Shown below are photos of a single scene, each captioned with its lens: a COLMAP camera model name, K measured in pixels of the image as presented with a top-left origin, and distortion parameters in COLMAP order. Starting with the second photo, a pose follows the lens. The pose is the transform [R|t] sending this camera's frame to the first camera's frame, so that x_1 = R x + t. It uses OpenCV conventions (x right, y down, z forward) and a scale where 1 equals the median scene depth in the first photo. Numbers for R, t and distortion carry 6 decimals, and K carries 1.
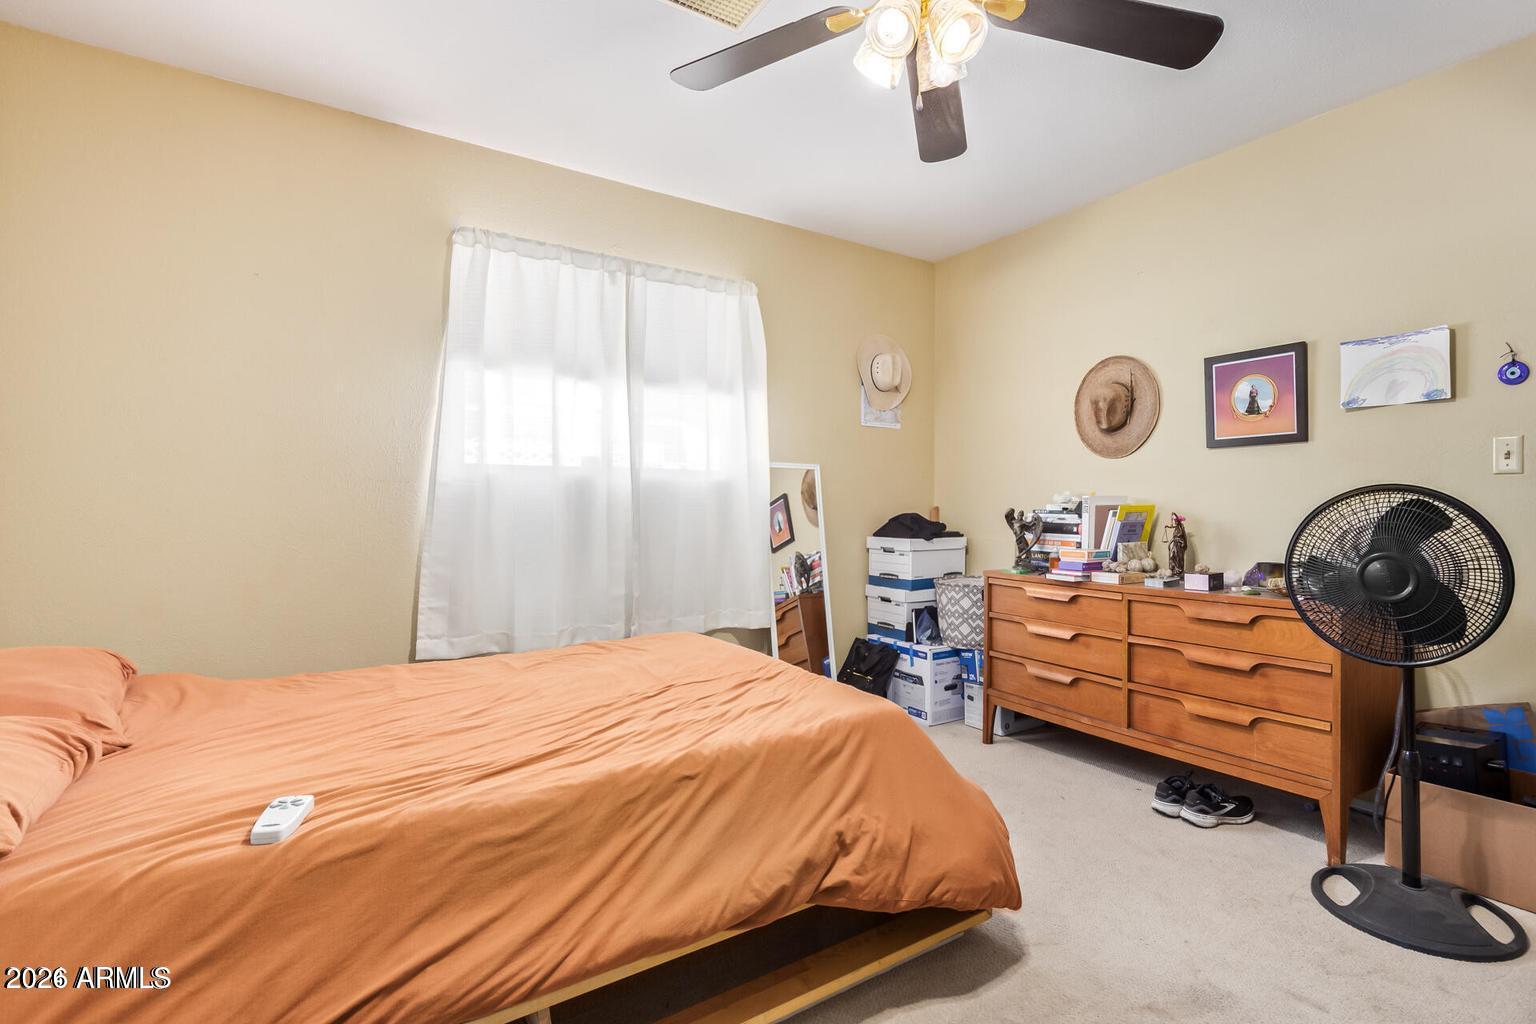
lens RADIAL K [[765.8, 0, 768.0], [0, 765.8, 512.0], [0, 0, 1]] dist [0.000373, 0.000043]
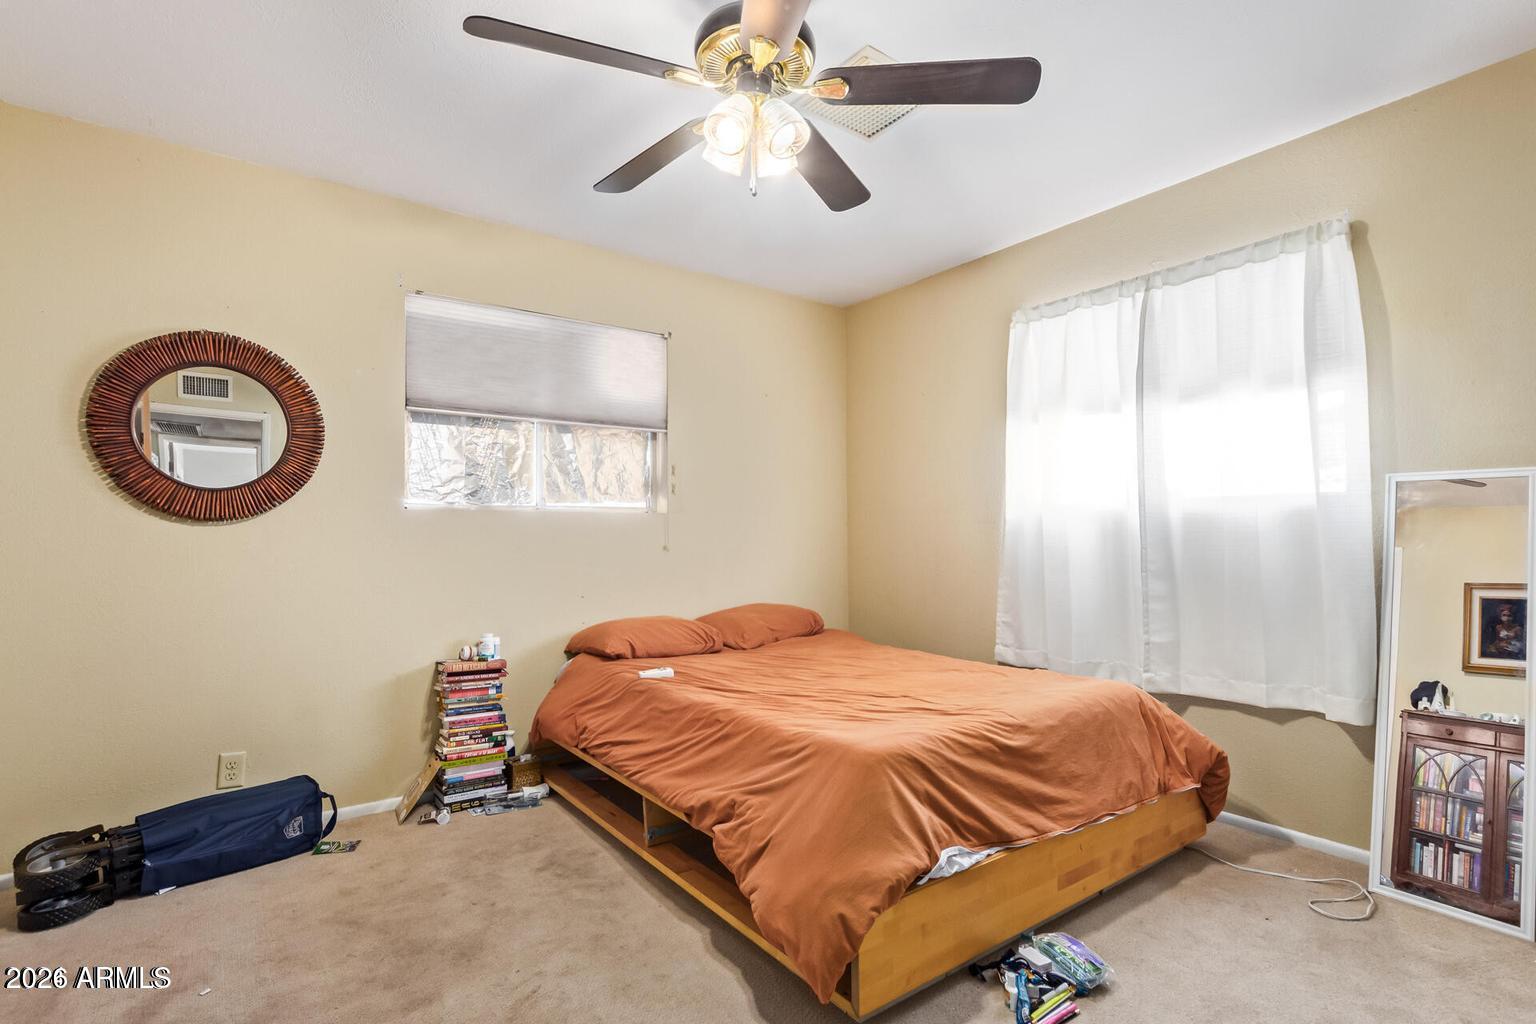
lens RADIAL K [[721.2, 0, 771.0], [0, 721.2, 524.1], [0, 0, 1]] dist [0.000072, -0.000035]
pose [[0.039159, -0.017366, -0.999082, 0.734952], [-0.005364, 0.999831, -0.017590, -0.012245], [0.999219, 0.006048, 0.039060, 0.569848]]
